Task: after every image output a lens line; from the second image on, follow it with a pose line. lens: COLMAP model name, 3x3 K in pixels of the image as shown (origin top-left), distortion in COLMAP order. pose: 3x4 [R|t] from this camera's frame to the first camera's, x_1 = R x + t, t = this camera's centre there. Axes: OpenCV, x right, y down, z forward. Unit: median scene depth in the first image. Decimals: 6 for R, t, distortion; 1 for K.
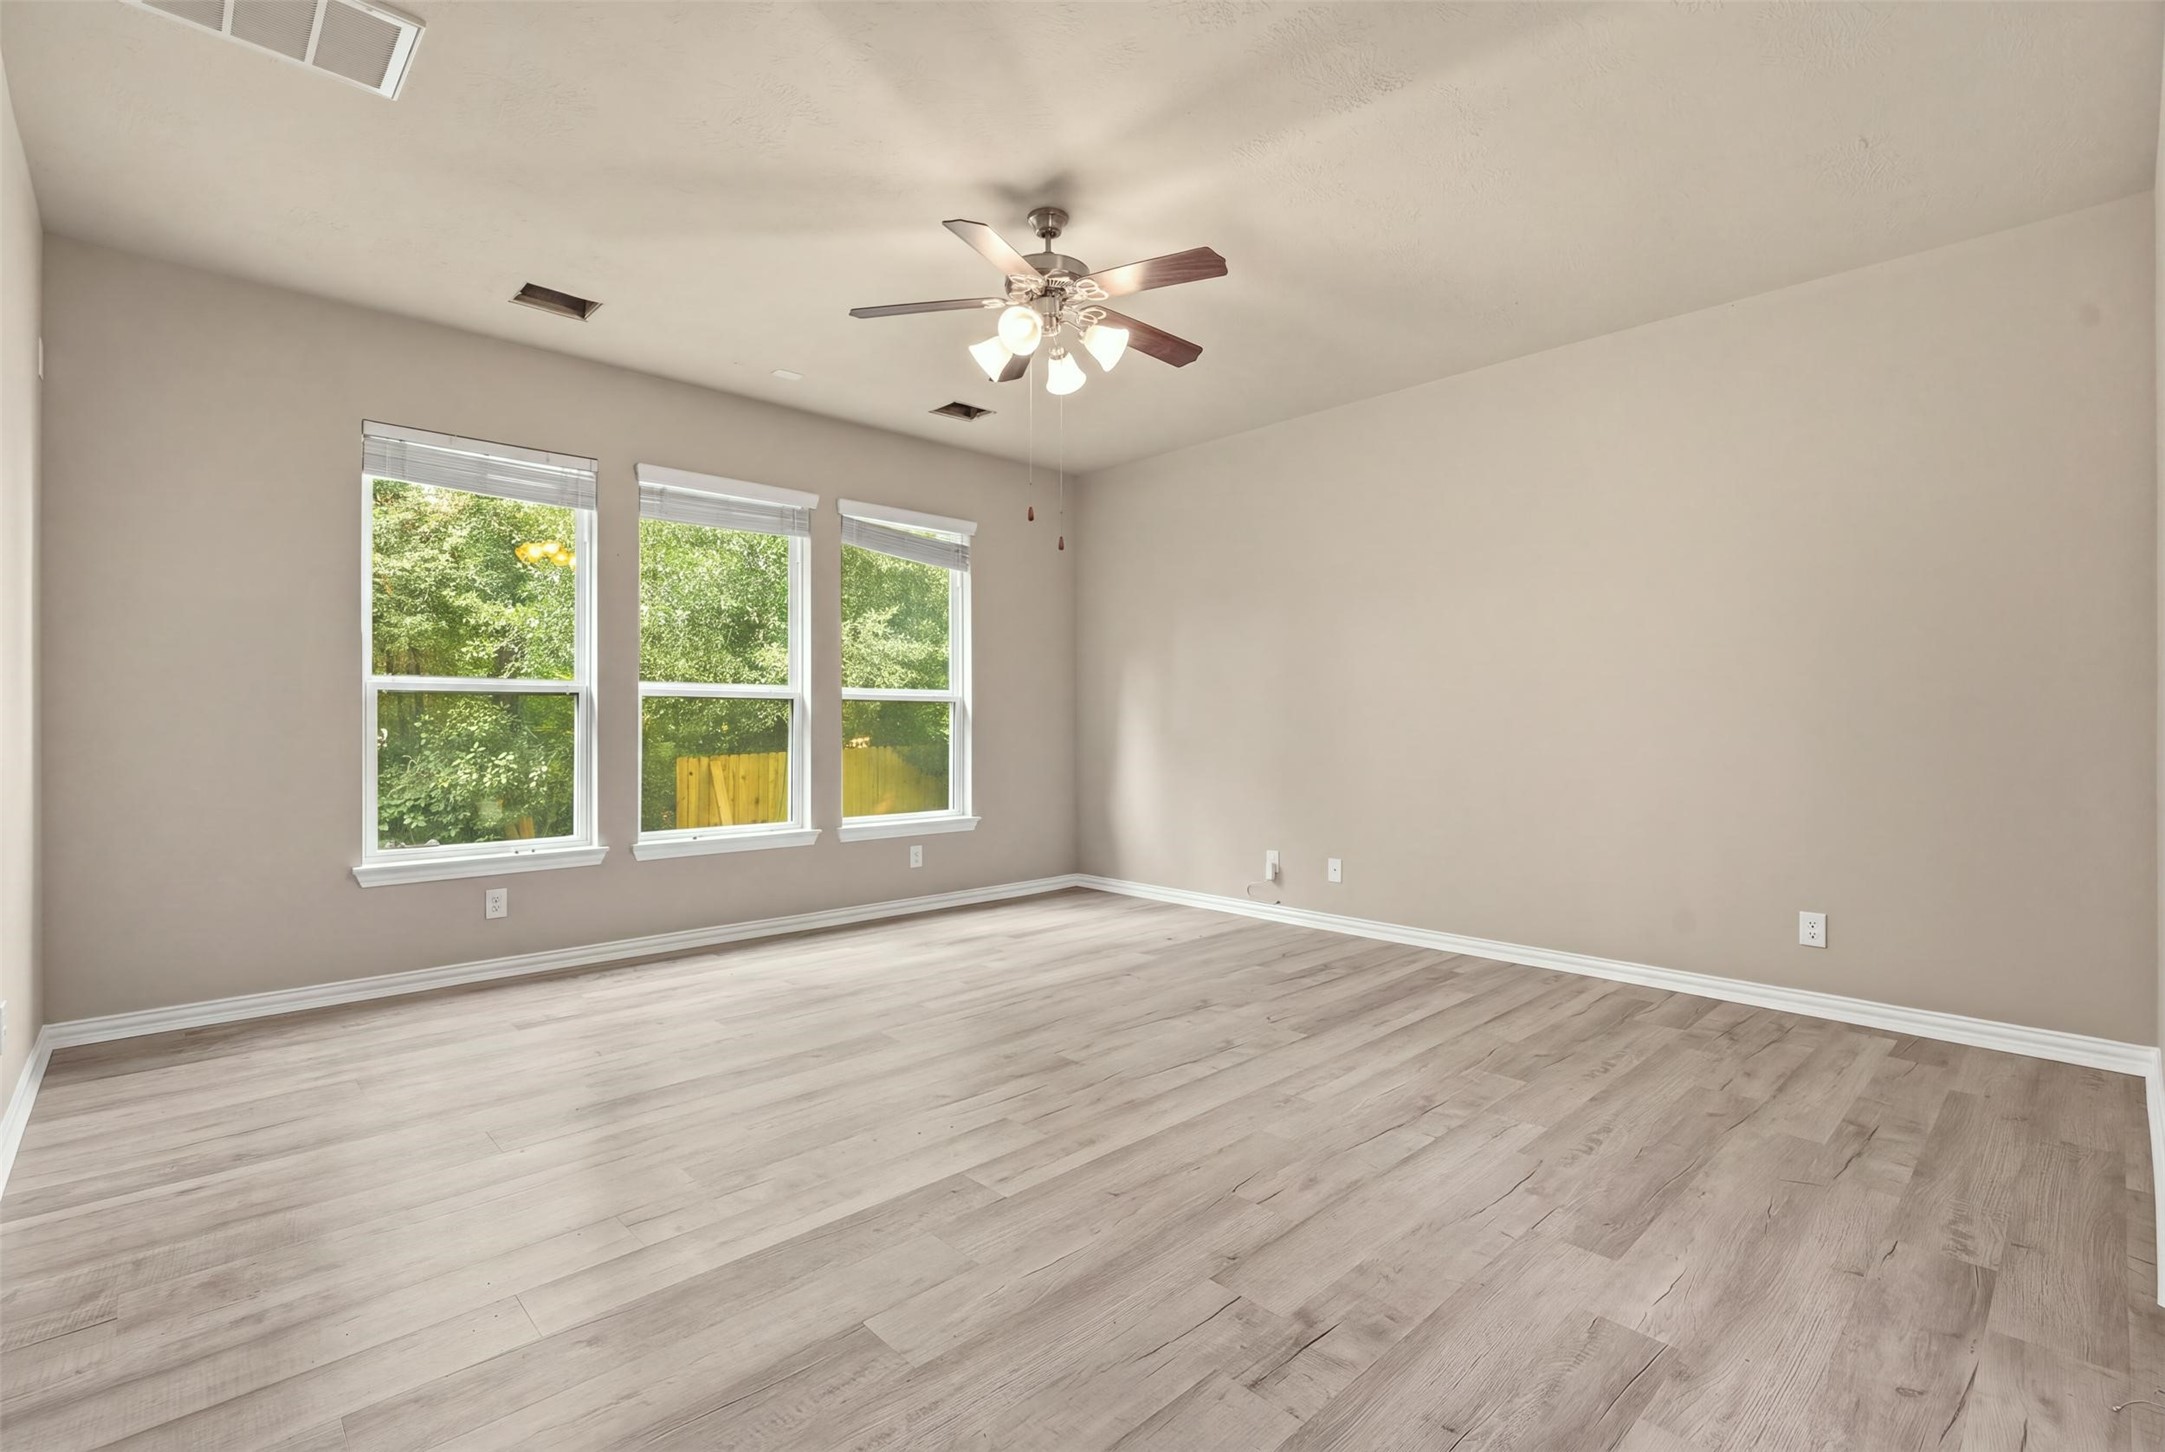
lens RADIAL K [[971.1, 0, 1081.1], [0, 971.1, 723.2], [0, 0, 1]] dist [-0.000554, -0.001009]
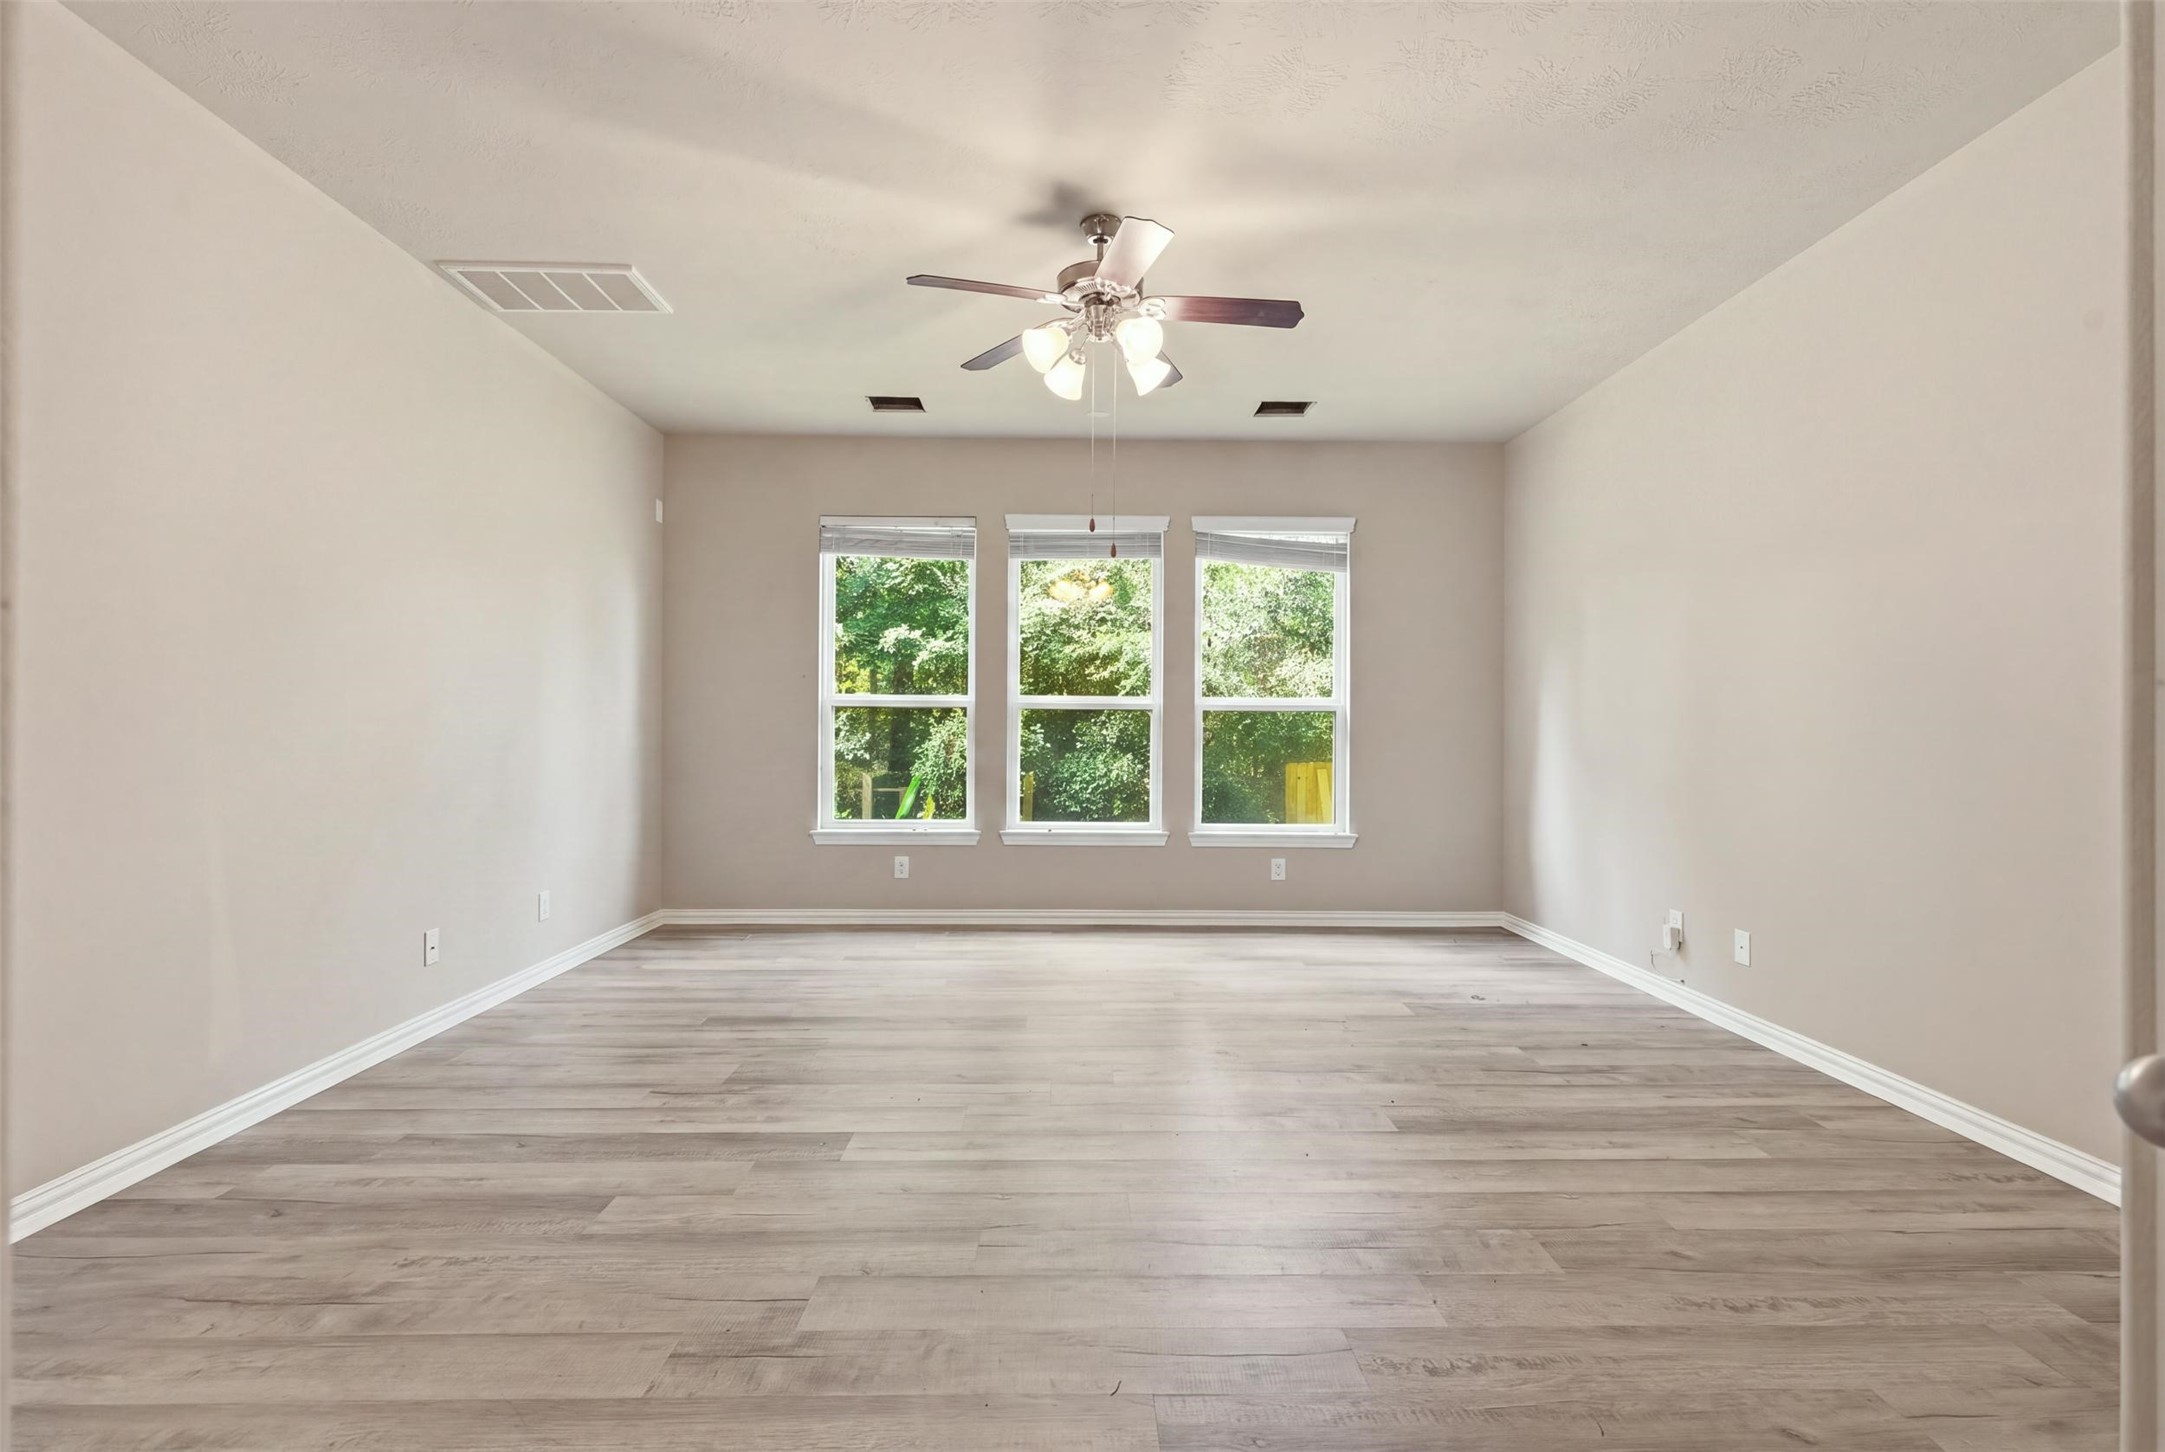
lens RADIAL K [[971.1, 0, 1080.9], [0, 971.1, 723.4], [0, 0, 1]] dist [-0.000554, -0.001009]
pose [[0.740917, 0.002264, -0.671593, 0.441092], [-0.008084, 0.999952, -0.005547, -0.002950], [0.671548, 0.009539, 0.740899, 0.182108]]
